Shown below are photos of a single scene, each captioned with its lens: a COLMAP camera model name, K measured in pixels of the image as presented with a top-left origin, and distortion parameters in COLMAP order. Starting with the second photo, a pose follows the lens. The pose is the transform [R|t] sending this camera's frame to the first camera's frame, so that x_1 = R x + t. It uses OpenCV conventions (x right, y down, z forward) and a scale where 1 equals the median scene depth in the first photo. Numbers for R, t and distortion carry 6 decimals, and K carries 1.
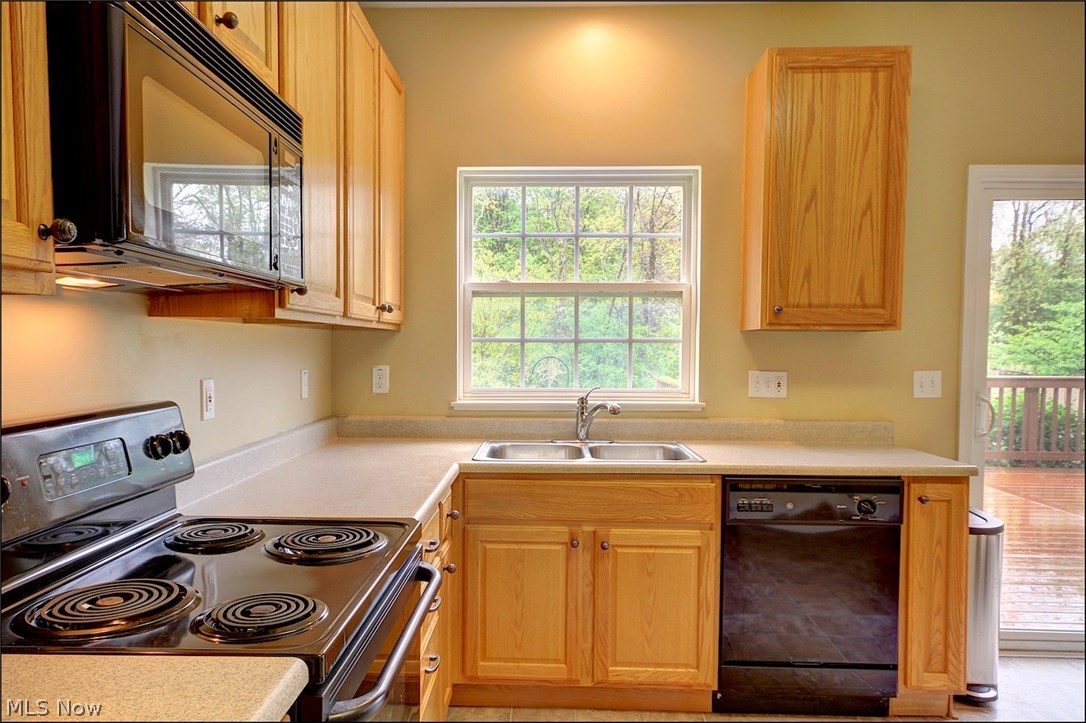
lens RADIAL K [[731.5, 0, 524.1], [0, 731.5, 373.9], [0, 0, 1]] dist [0.000803, 0.032602]
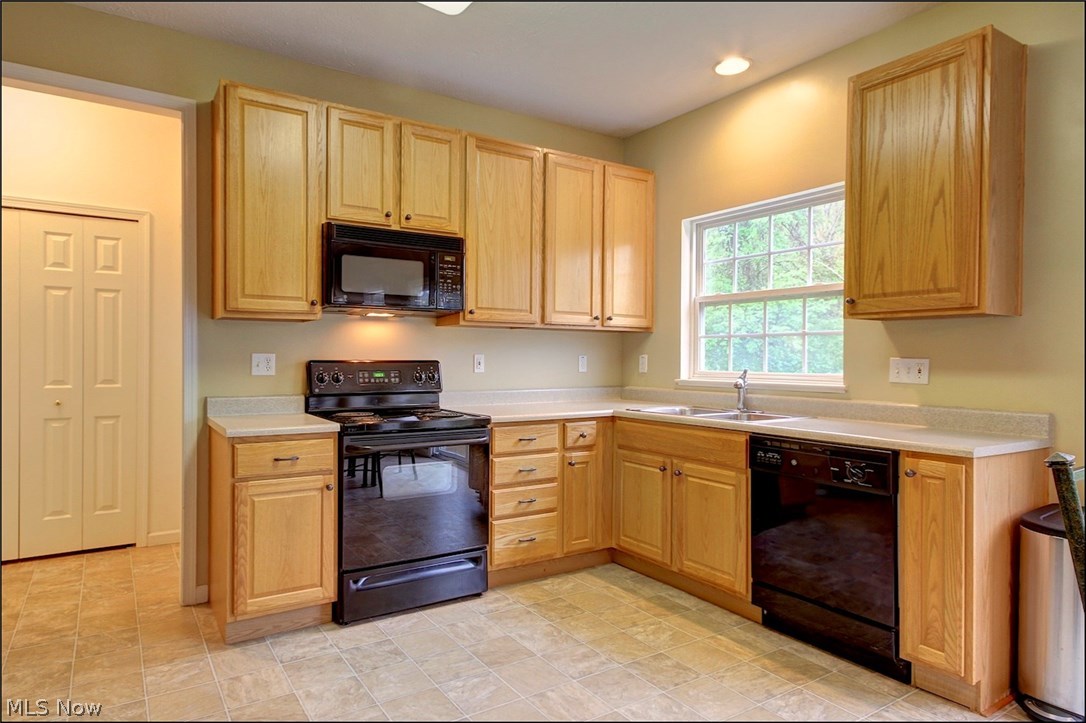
lens RADIAL K [[648.4, 0, 521.7], [0, 648.4, 362.0], [0, 0, 1]] dist [0.004896, 0.003110]
pose [[0.562530, 0.004699, -0.826764, 0.896233], [-0.039256, 0.999008, -0.021032, 0.048594], [0.825844, 0.044287, 0.562156, 0.011416]]
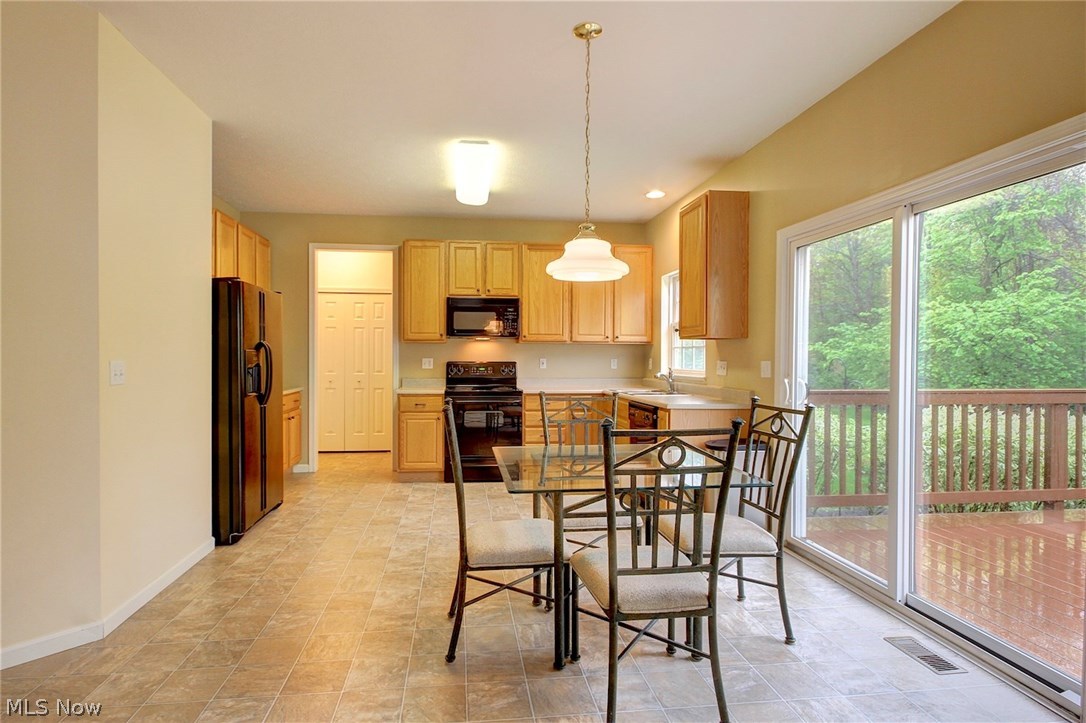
lens RADIAL K [[565.8, 0, 528.1], [0, 565.8, 364.2], [0, 0, 1]] dist [-0.000073, 0.000412]
pose [[0.161915, 0.007279, -0.986778, 1.893157], [-0.047397, 0.998876, -0.000409, 0.031339], [0.985666, 0.046837, 0.162078, 0.320424]]
